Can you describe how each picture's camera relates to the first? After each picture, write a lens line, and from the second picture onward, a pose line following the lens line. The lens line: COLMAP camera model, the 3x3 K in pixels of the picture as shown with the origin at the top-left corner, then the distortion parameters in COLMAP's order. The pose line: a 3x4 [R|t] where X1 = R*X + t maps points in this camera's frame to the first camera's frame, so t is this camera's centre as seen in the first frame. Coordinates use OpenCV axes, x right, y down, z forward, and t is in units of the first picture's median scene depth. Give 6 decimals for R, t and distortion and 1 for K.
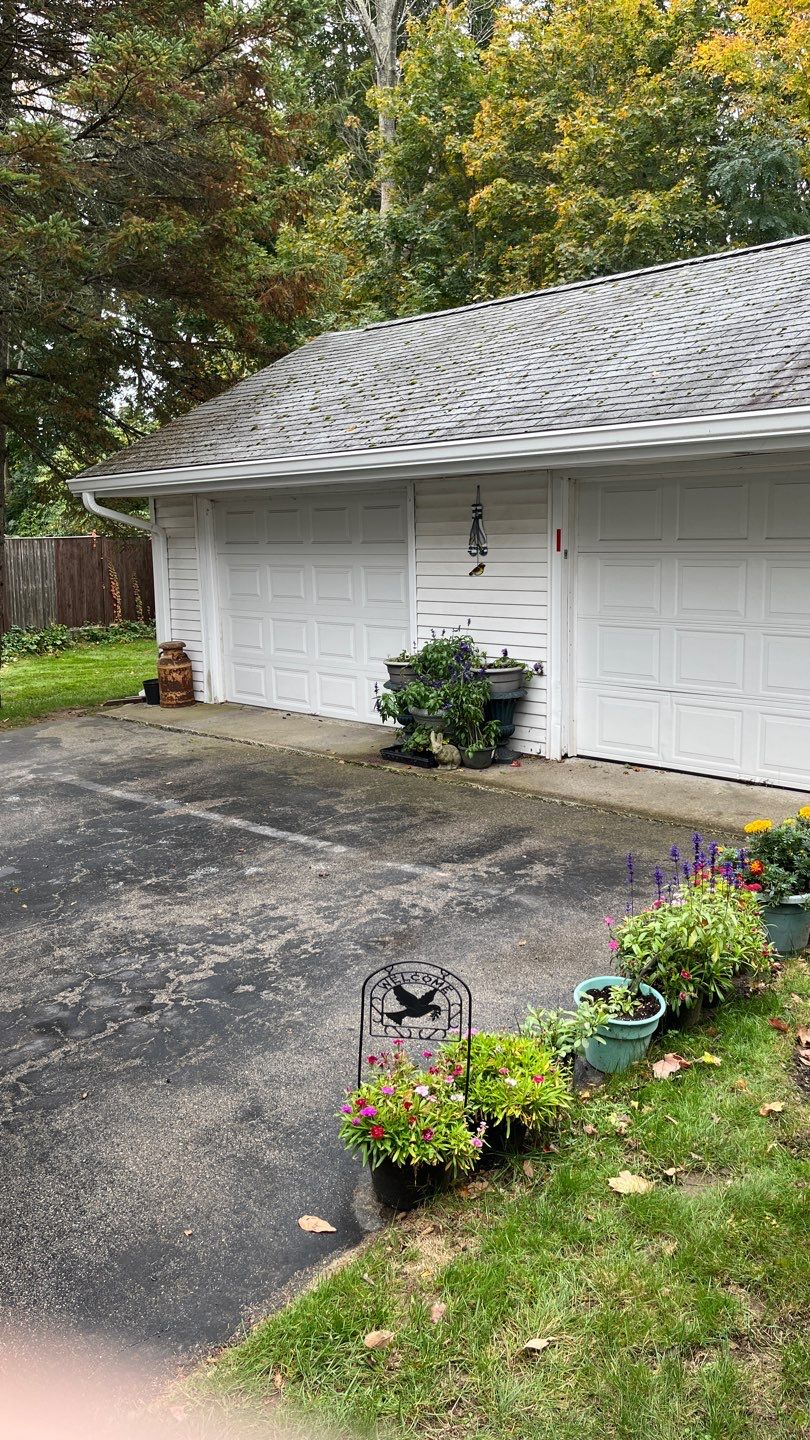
lens RADIAL K [[1089.2, 0, 405.0], [0, 1089.2, 720.0], [0, 0, 1]] dist [0.109657, -0.209363]
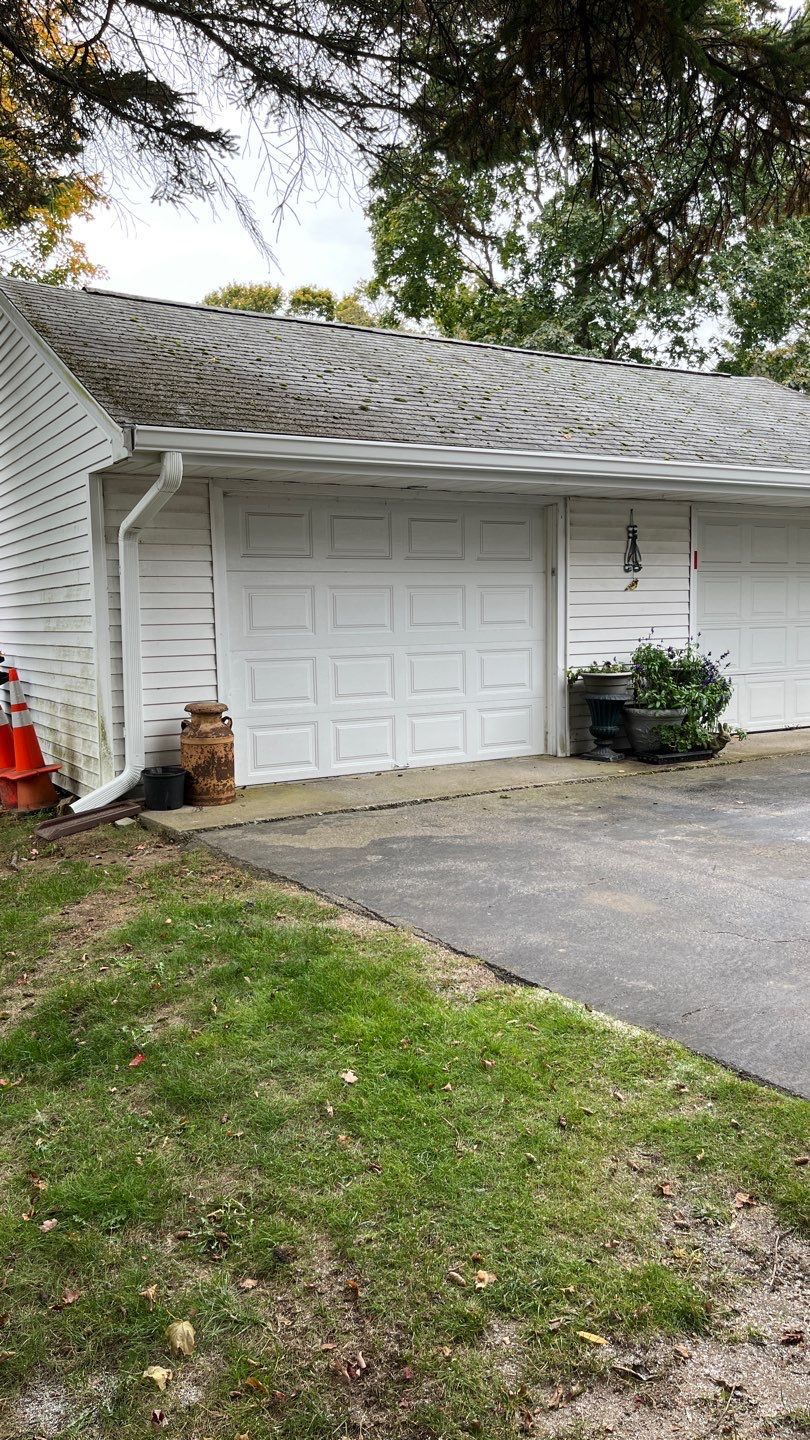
lens RADIAL K [[1089.2, 0, 405.0], [0, 1089.2, 720.0], [0, 0, 1]] dist [0.109657, -0.209363]
pose [[0.252919, -0.080908, 0.964098, -1.057114], [0.176102, 0.983700, 0.036355, -0.084540], [-0.951325, 0.160584, 0.263045, 0.947370]]
